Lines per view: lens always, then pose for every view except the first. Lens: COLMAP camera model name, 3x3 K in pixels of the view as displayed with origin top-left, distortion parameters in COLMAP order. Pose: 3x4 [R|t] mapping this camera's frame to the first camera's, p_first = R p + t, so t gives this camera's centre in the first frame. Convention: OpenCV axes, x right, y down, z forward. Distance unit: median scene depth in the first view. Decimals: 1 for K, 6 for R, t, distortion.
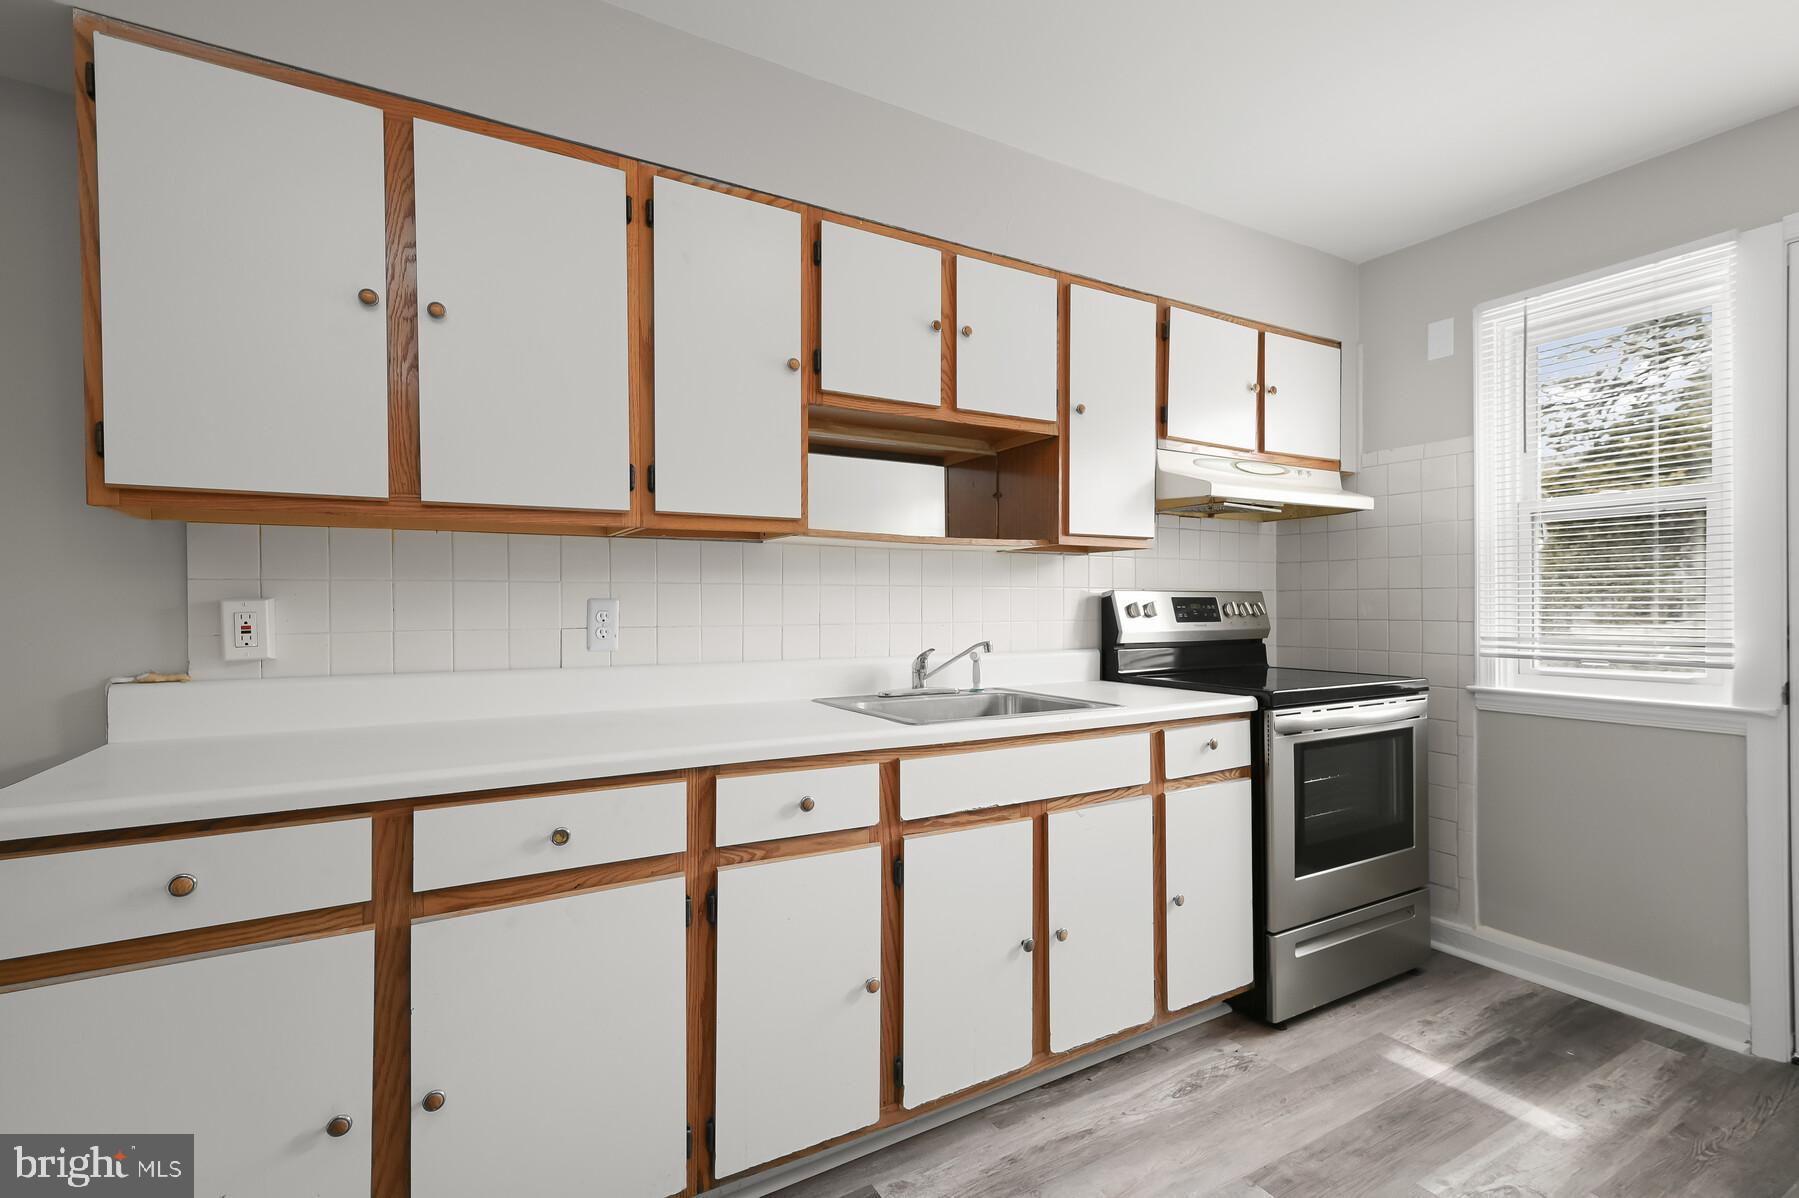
lens RADIAL K [[812.1, 0, 905.8], [0, 812.1, 614.3], [0, 0, 1]] dist [0.001053, 0.000048]
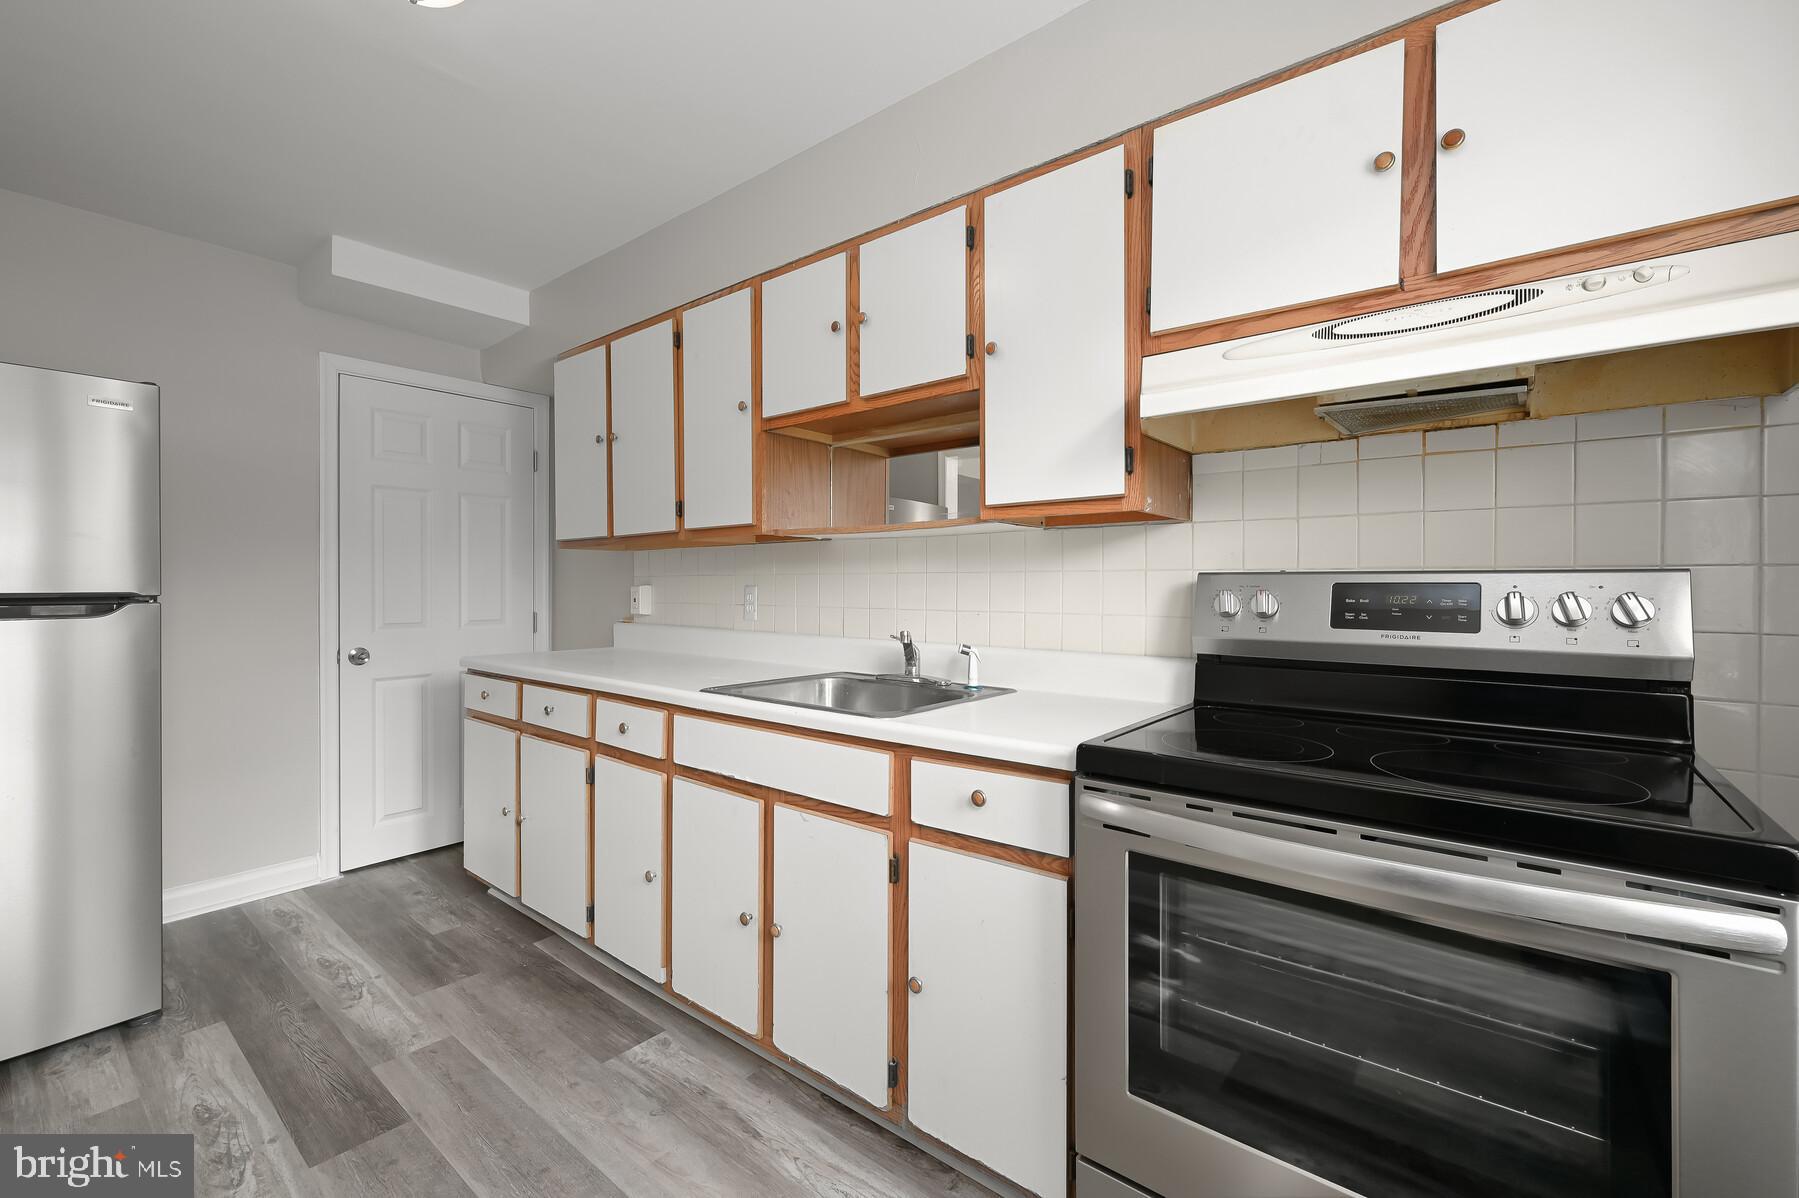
lens RADIAL K [[753.4, 0, 902.5], [0, 753.4, 589.4], [0, 0, 1]] dist [-0.018201, -0.000041]
pose [[0.357153, 0.009197, -0.934001, 1.022220], [-0.010500, 0.999928, 0.005831, -0.023035], [0.933987, 0.007724, 0.357224, 0.767109]]
